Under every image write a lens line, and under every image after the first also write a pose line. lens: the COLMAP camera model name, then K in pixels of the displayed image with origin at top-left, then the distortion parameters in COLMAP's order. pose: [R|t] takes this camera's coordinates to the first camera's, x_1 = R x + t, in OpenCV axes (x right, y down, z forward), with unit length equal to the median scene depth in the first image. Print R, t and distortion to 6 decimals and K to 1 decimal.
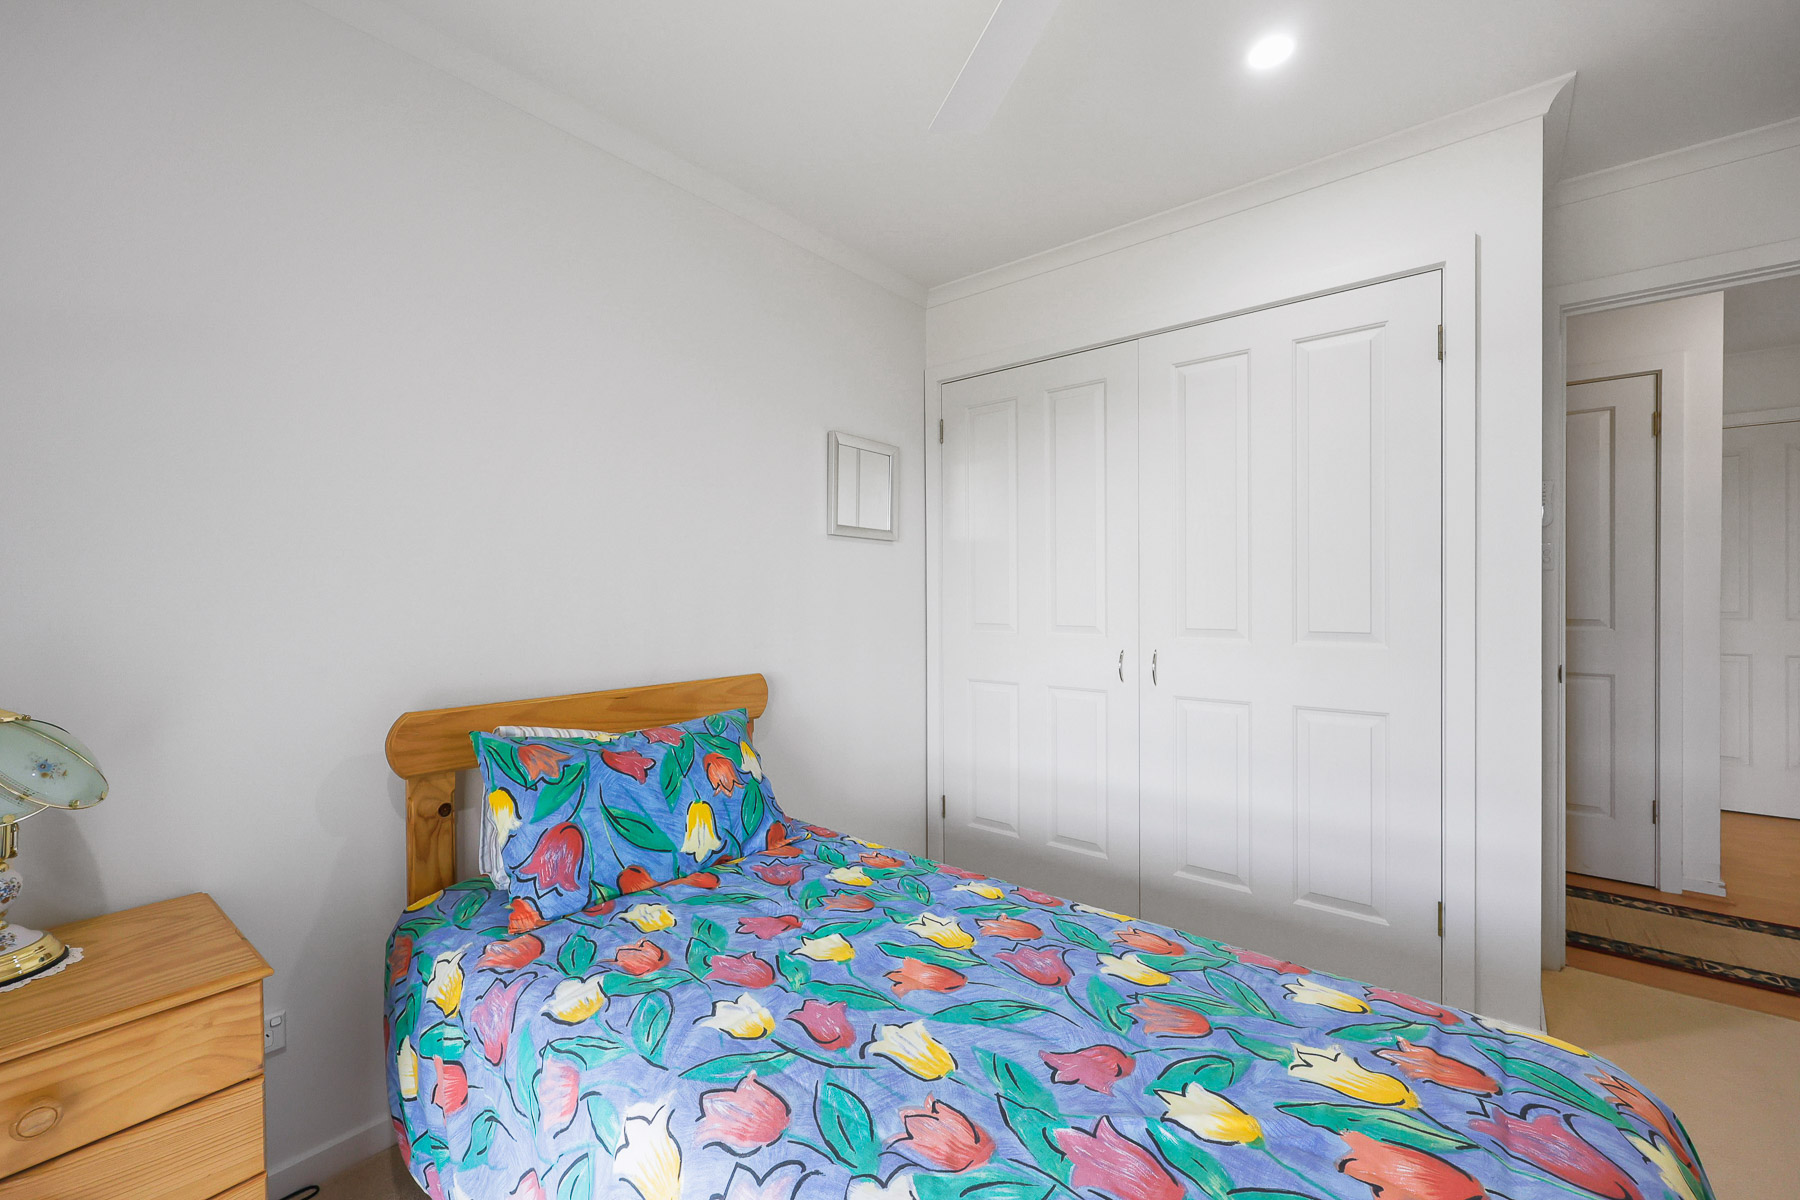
lens RADIAL K [[735.2, 0, 885.9], [0, 735.2, 596.5], [0, 0, 1]] dist [-0.002562, -0.000039]
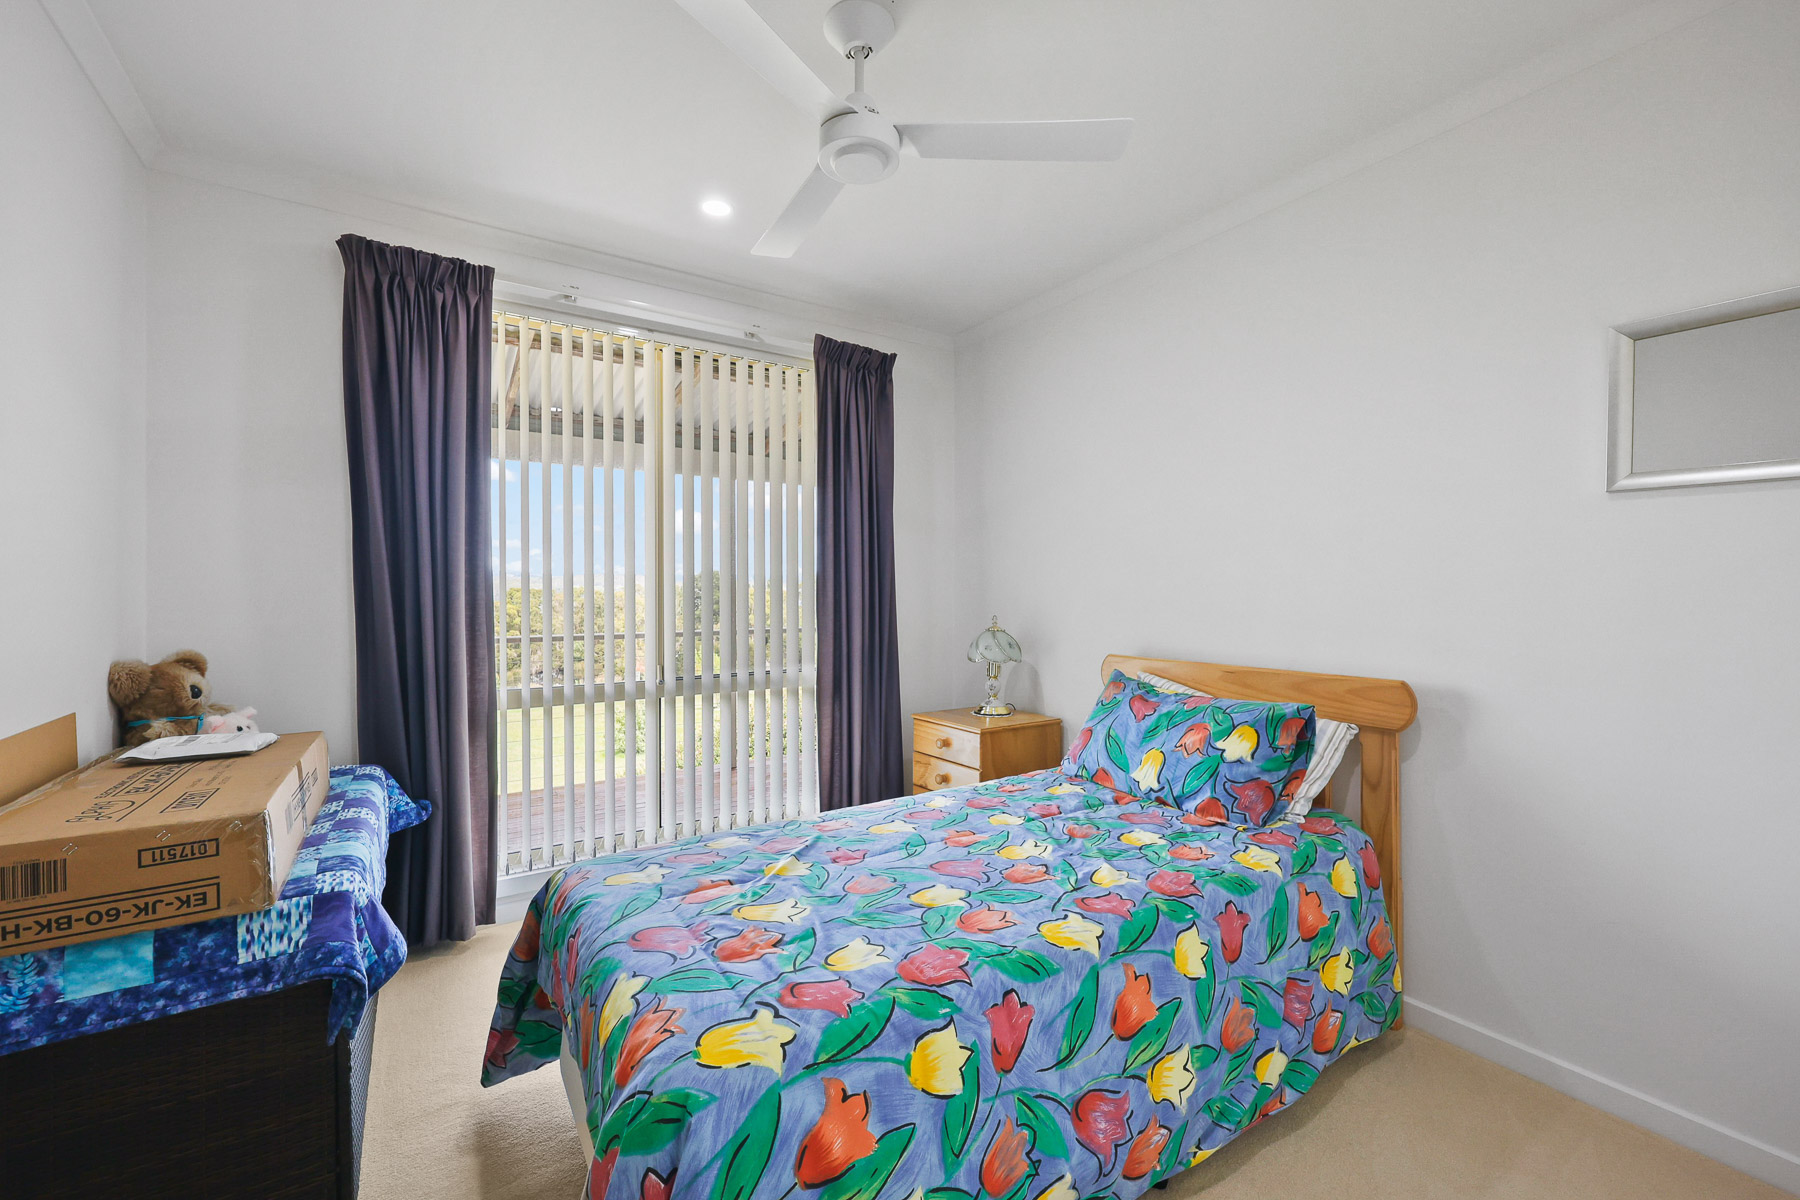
lens RADIAL K [[735.2, 0, 892.0], [0, 735.2, 597.1], [0, 0, 1]] dist [-0.002562, -0.000039]
pose [[-0.303898, 0.010460, -0.952647, 1.266415], [-0.004149, 0.999916, 0.012302, -0.001595], [0.952695, 0.007692, -0.303829, 1.080467]]
